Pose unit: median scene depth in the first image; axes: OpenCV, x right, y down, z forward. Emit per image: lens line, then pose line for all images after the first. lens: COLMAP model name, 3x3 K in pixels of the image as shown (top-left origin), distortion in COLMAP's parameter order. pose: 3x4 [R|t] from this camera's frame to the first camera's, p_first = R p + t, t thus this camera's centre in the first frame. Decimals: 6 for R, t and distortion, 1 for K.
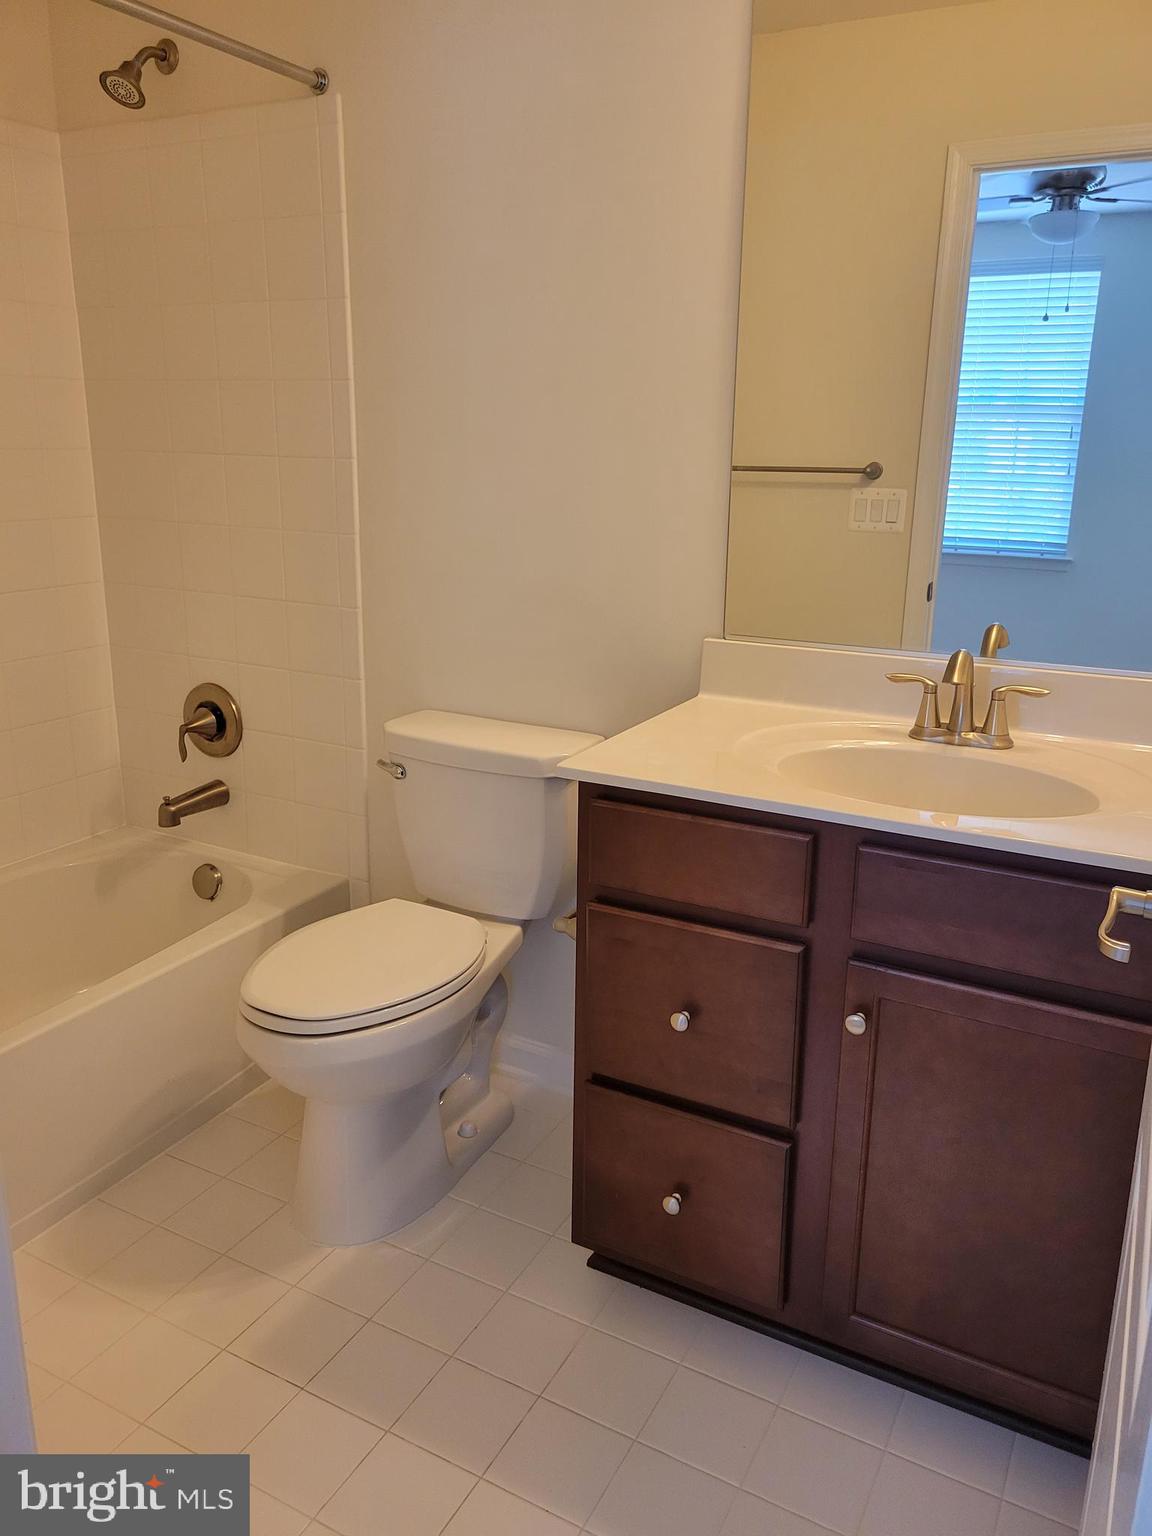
lens RADIAL K [[1155.4, 0, 573.6], [0, 1155.4, 766.4], [0, 0, 1]] dist [0.065649, -0.041268]
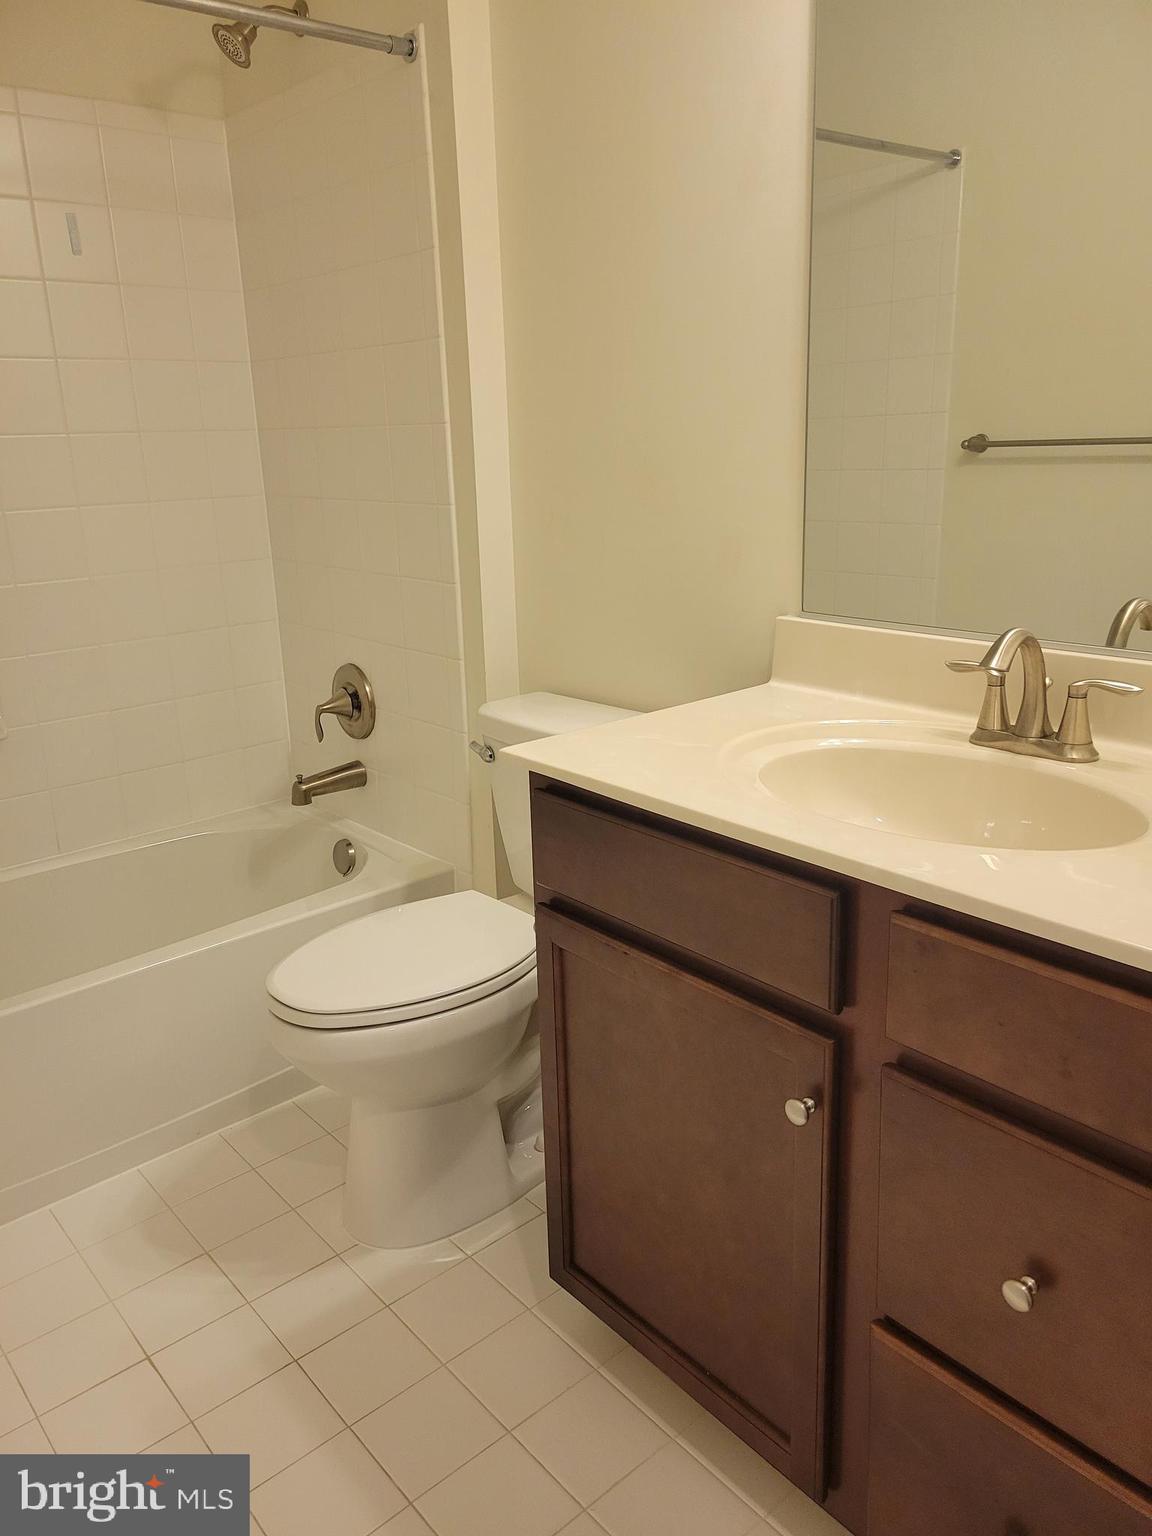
lens RADIAL K [[1155.4, 0, 577.0], [0, 1155.4, 767.3], [0, 0, 1]] dist [0.065649, -0.041268]
pose [[0.957871, 0.051884, -0.282474, 0.191051], [-0.052296, 0.998613, 0.006084, 0.001050], [0.282398, 0.008945, 0.959256, 0.119480]]
